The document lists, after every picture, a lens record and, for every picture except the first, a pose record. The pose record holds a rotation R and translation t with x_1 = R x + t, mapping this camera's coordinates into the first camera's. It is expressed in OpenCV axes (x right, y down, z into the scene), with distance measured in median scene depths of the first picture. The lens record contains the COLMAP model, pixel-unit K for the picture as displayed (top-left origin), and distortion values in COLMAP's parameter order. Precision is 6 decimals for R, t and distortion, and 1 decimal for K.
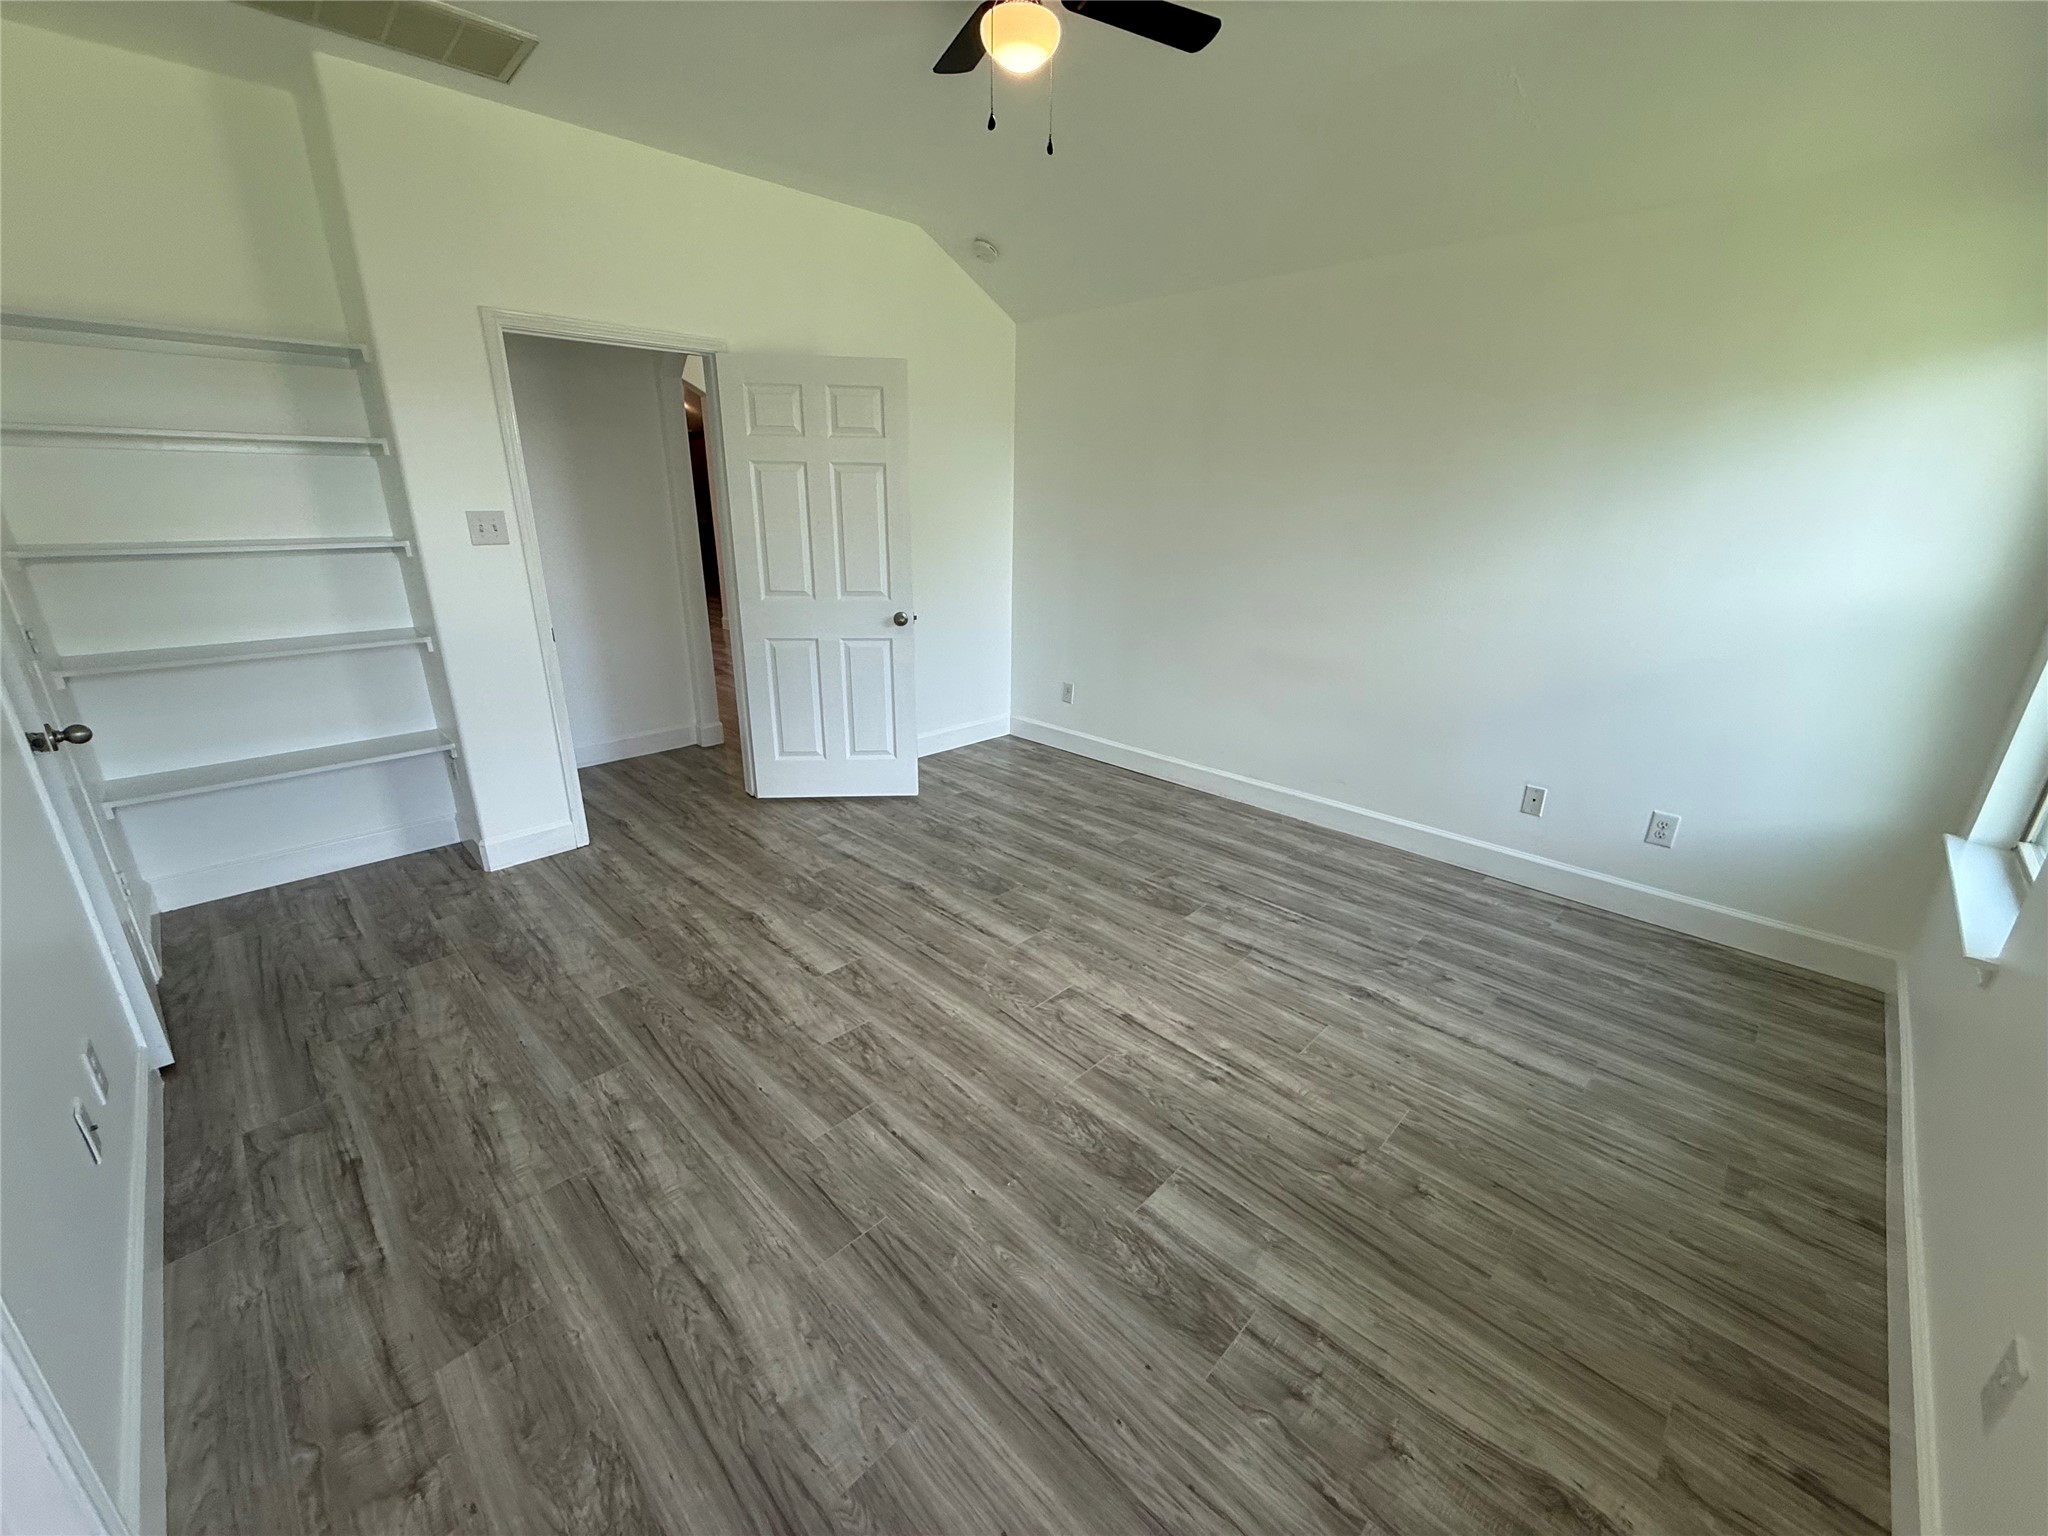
lens RADIAL K [[817.9, 0, 1018.9], [0, 817.9, 770.3], [0, 0, 1]] dist [0.000469, -0.000249]
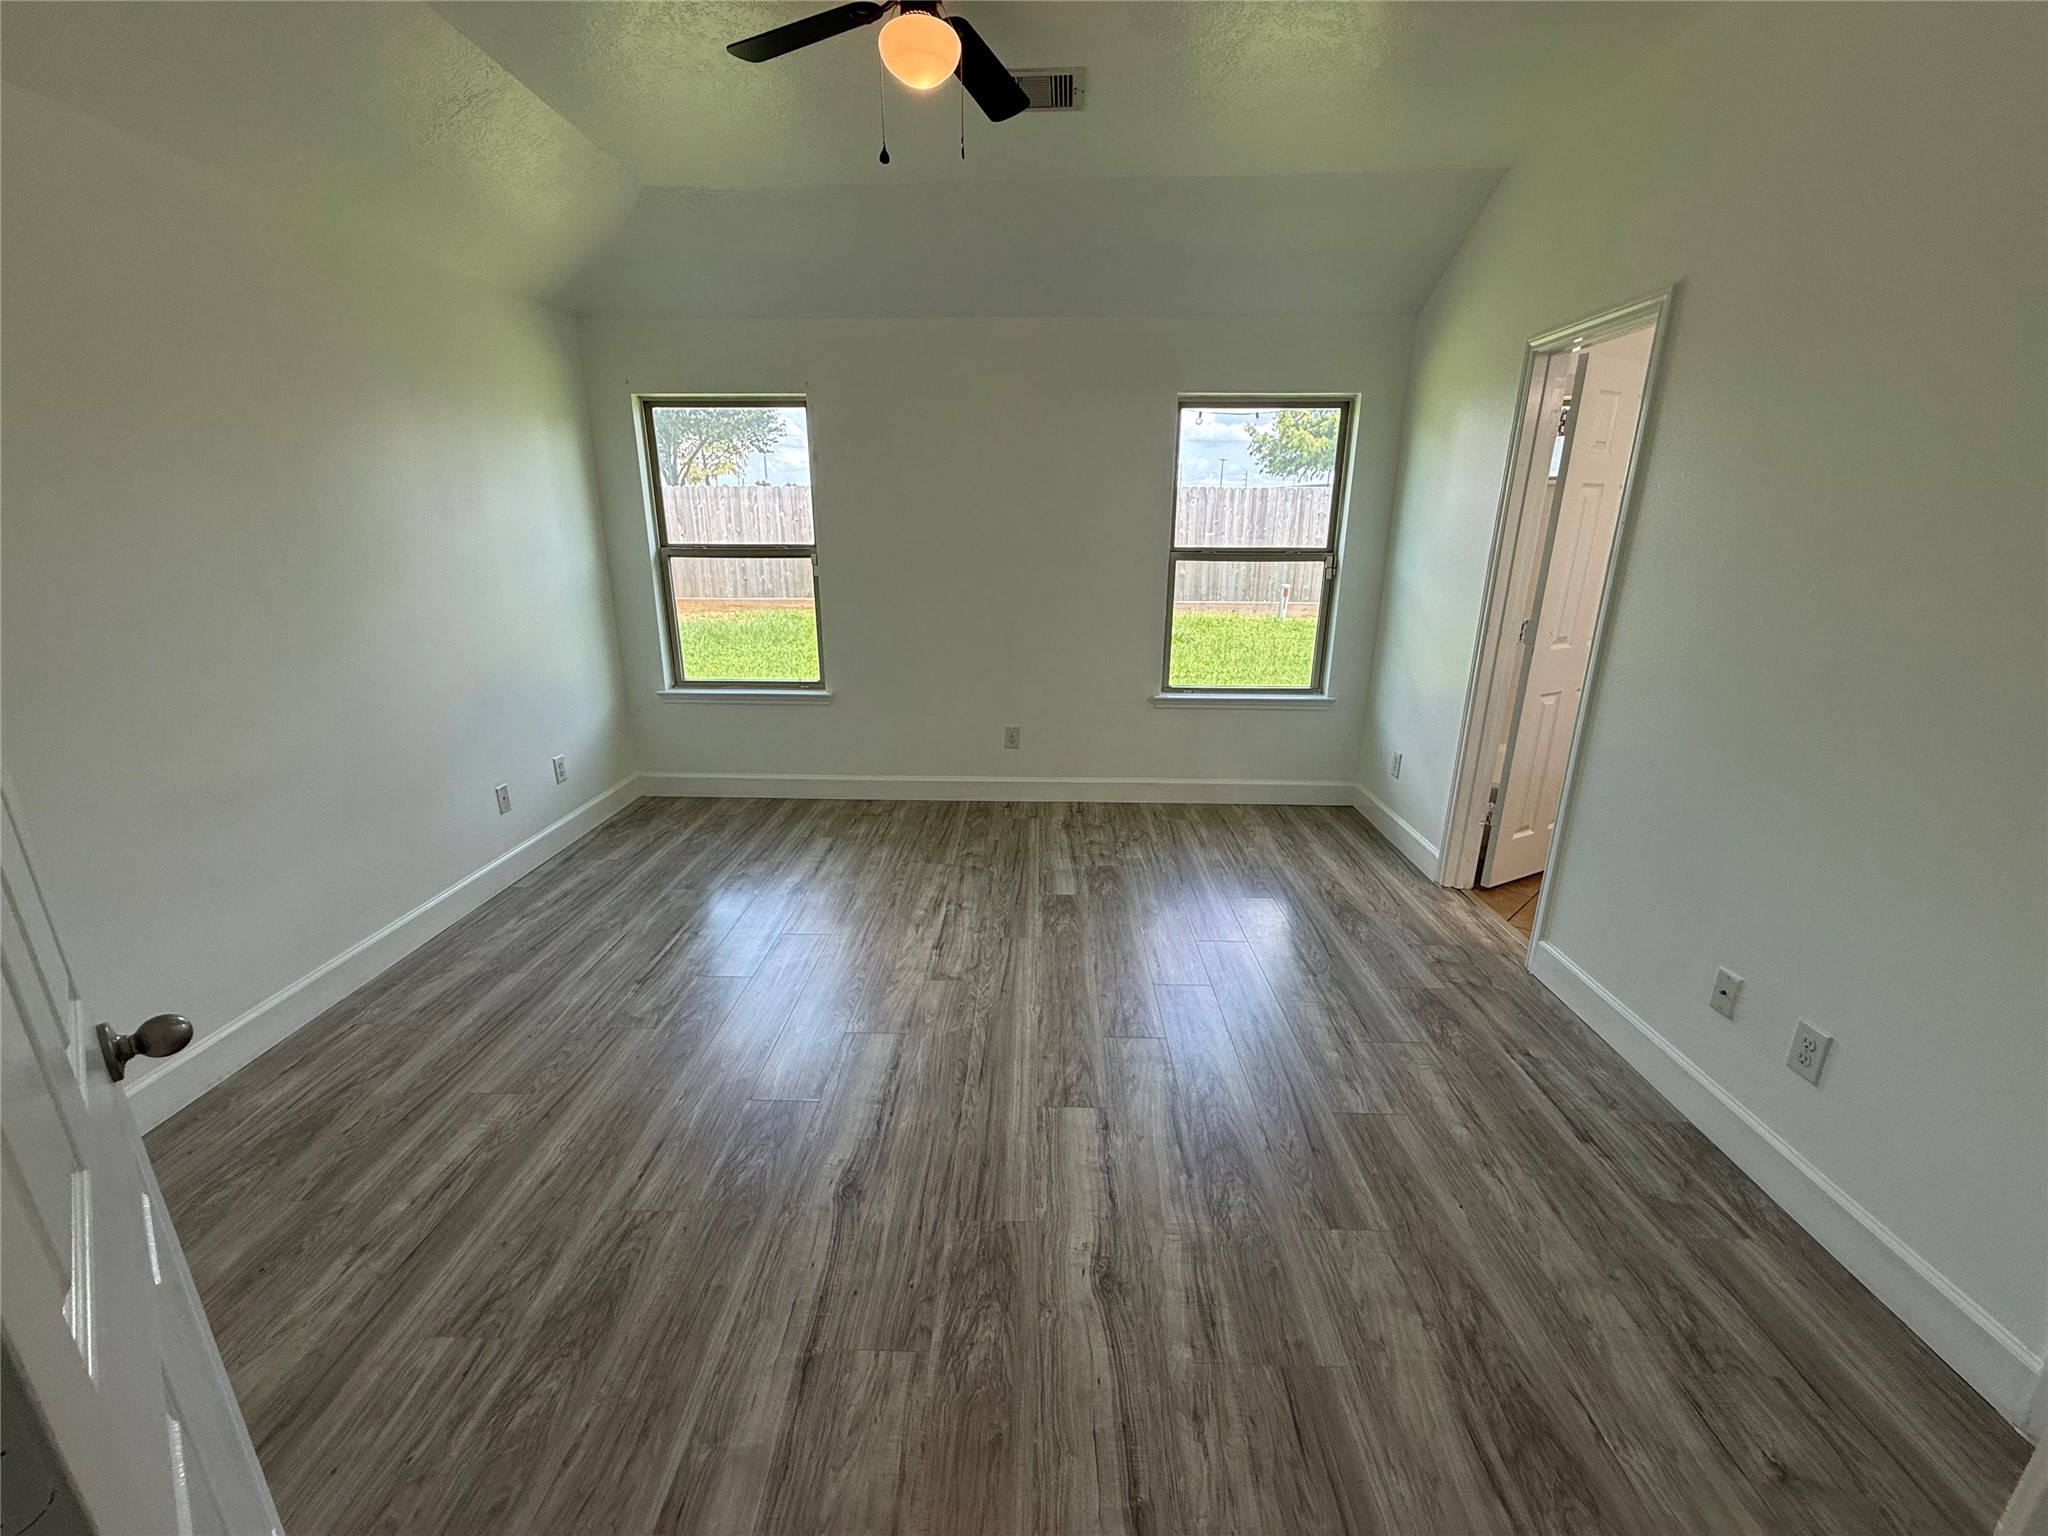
lens RADIAL K [[817.9, 0, 1018.9], [0, 817.9, 770.3], [0, 0, 1]] dist [0.000469, -0.000249]
pose [[-0.684050, -0.225246, 0.693787, -0.752568], [0.226424, 0.838577, 0.495500, -0.501768], [-0.693403, 0.496037, -0.522627, 1.467899]]
